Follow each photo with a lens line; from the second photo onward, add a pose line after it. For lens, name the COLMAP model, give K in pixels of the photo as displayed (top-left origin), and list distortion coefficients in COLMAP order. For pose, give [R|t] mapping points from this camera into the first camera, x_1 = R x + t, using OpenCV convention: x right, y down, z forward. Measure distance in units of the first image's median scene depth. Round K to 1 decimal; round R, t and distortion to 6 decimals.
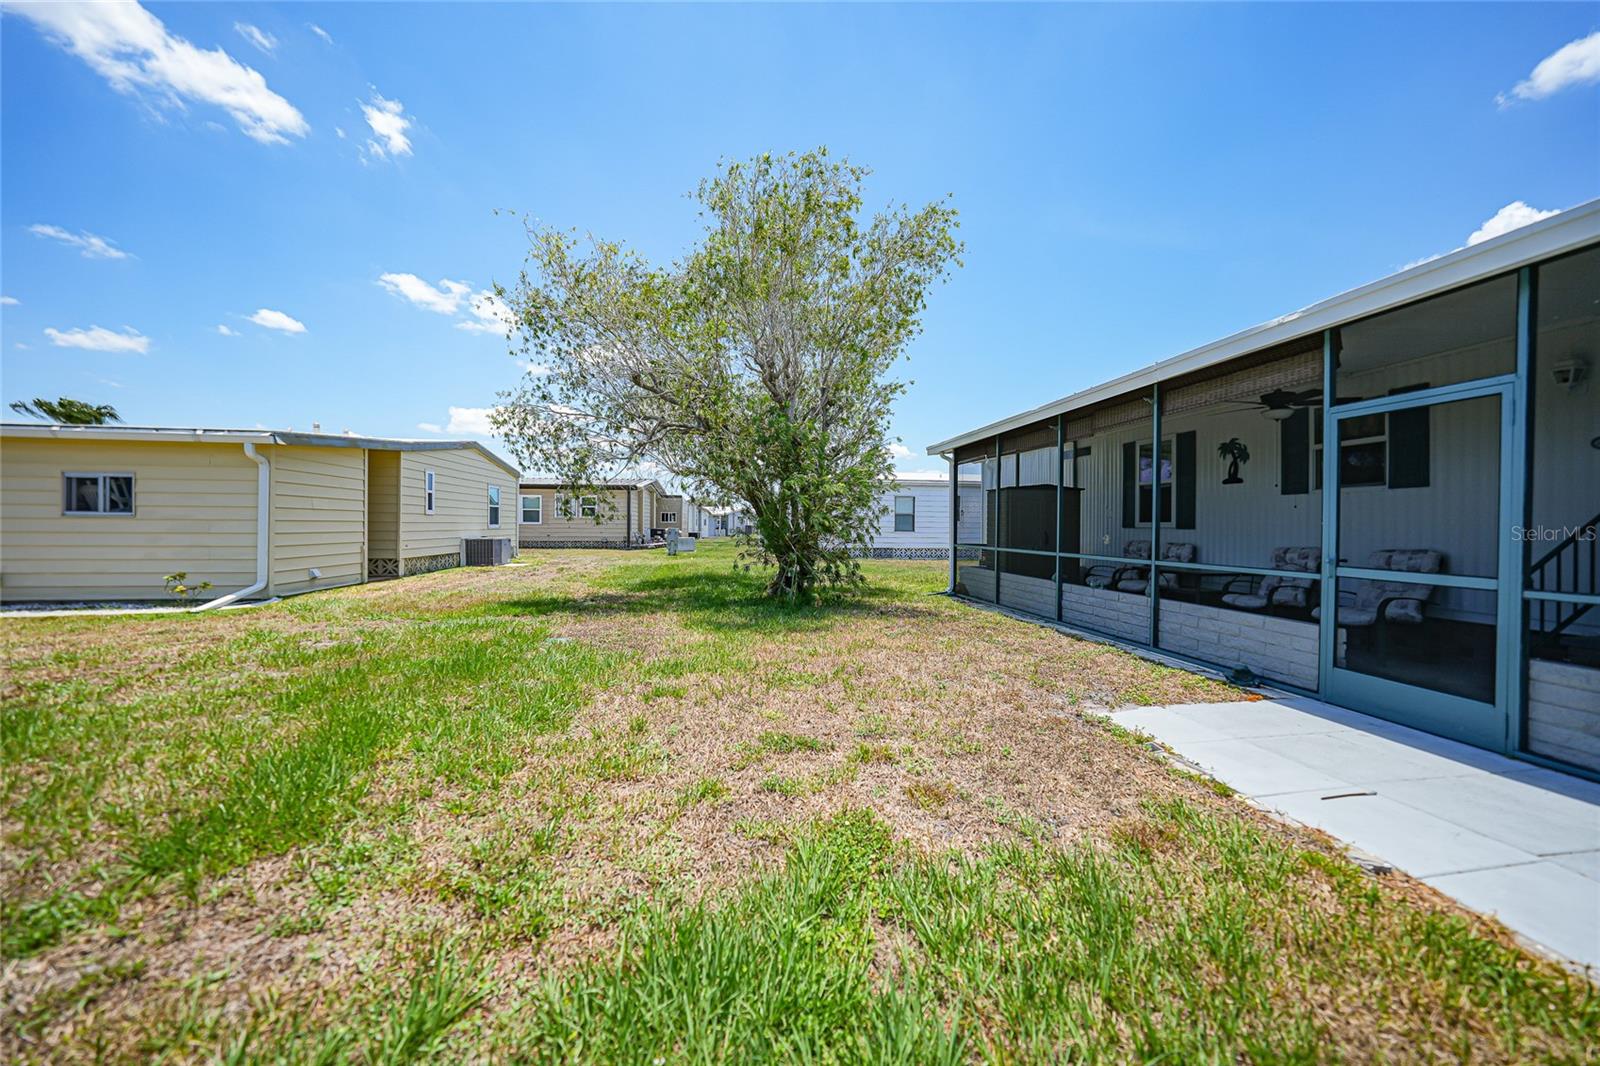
lens RADIAL K [[571.5, 0, 787.7], [0, 571.5, 529.1], [0, 0, 1]] dist [-0.027152, 0.005759]
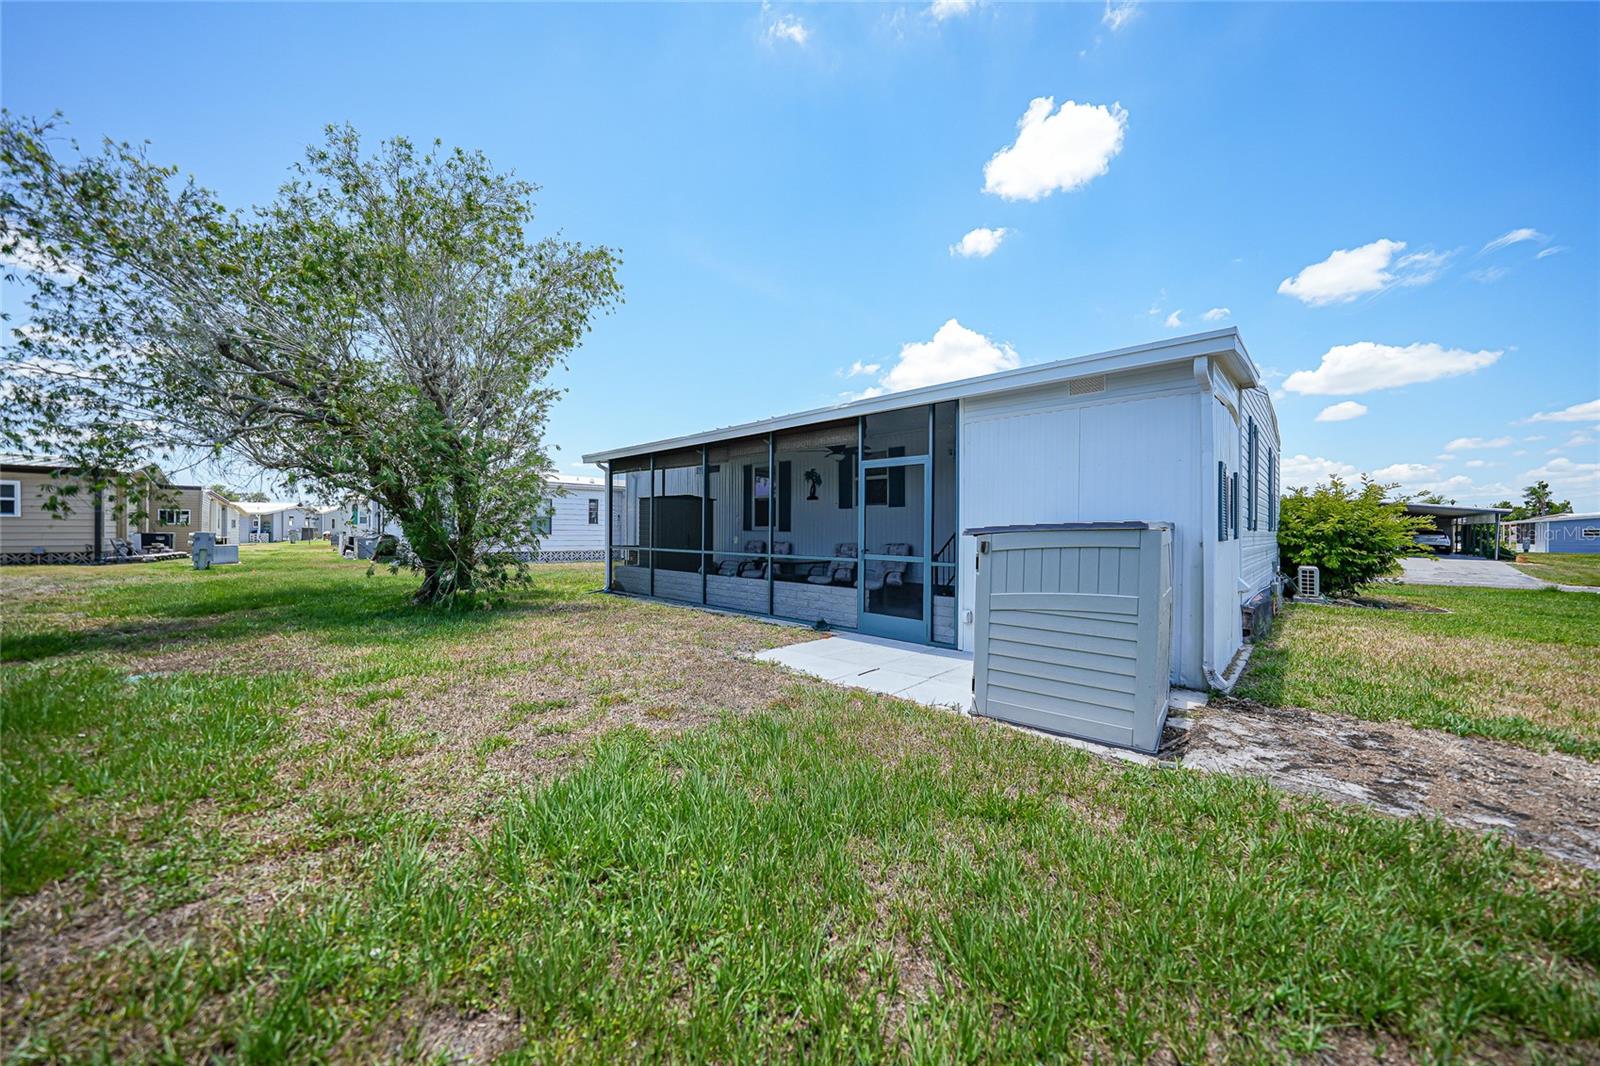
lens RADIAL K [[571.5, 0, 801.2], [0, 571.5, 527.7], [0, 0, 1]] dist [-0.027152, 0.005759]
pose [[0.790955, -0.001097, 0.611873, -0.151137], [0.004740, 0.999979, -0.004334, -0.003782], [-0.611856, 0.006328, 0.790944, -0.165591]]
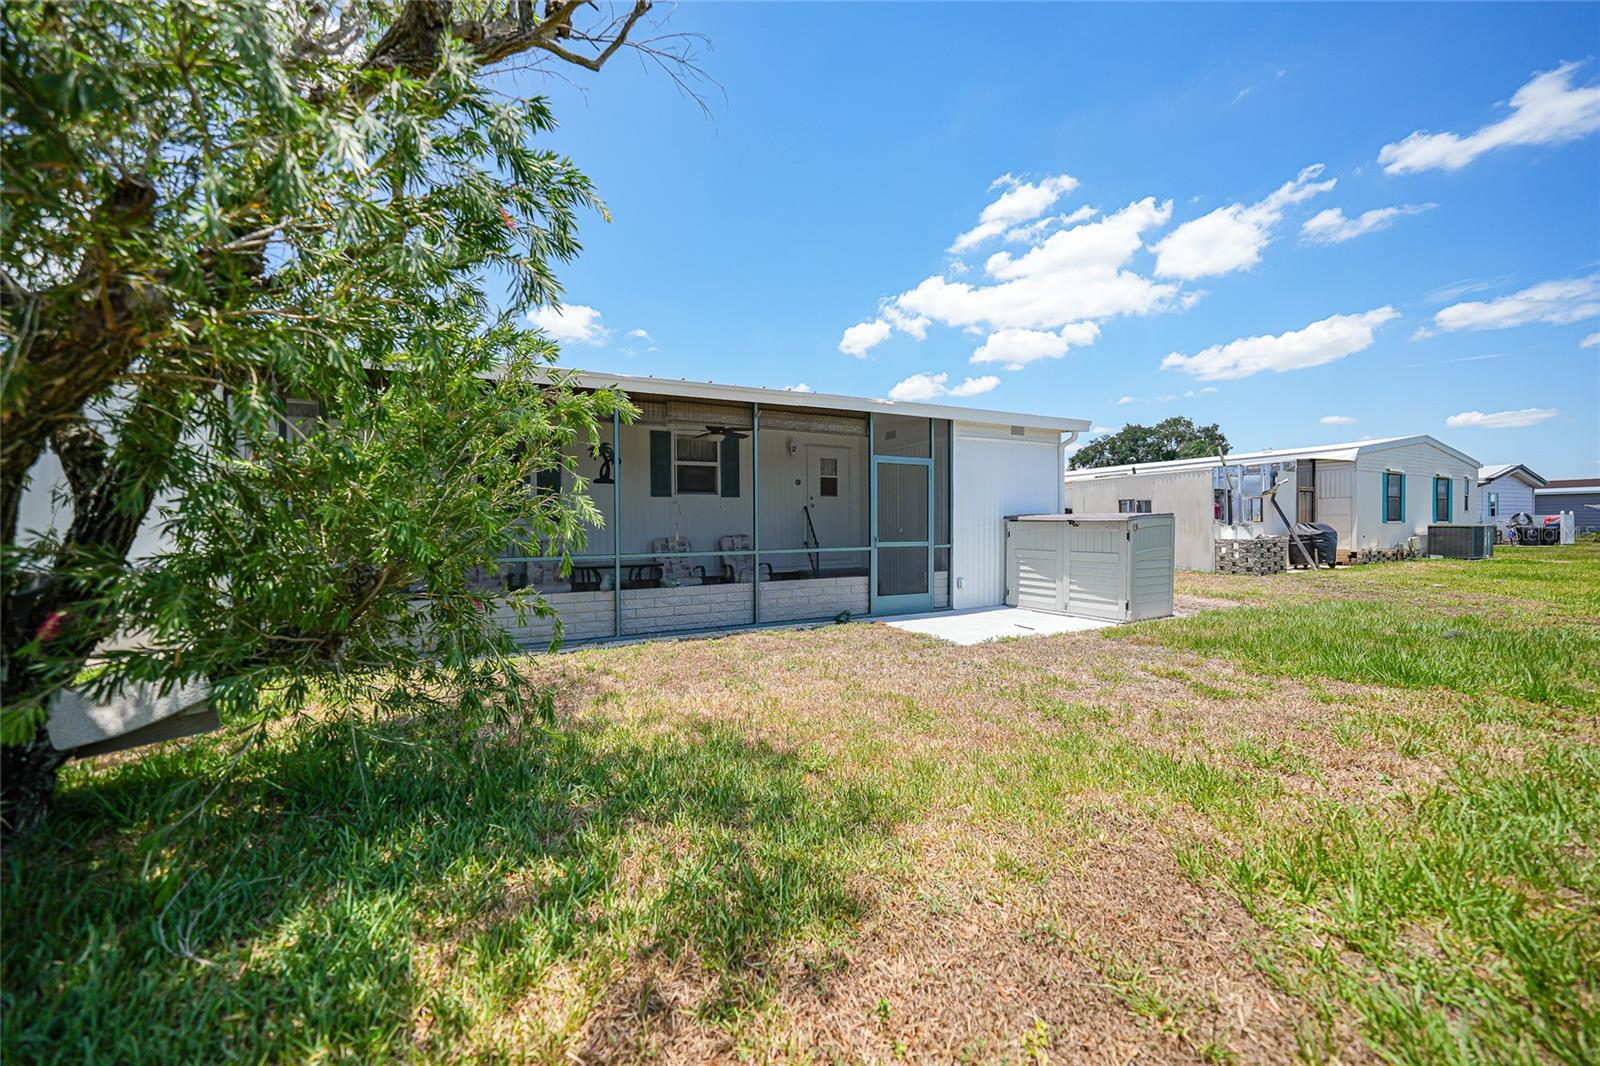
lens RADIAL K [[570.0, 0, 801.9], [0, 570.0, 529.7], [0, 0, 1]] dist [0.000160, 0.000002]
pose [[-0.279000, -0.010779, 0.960230, -0.460507], [0.007716, 0.999880, 0.013466, -0.000319], [-0.960260, 0.011166, -0.278884, 1.062307]]
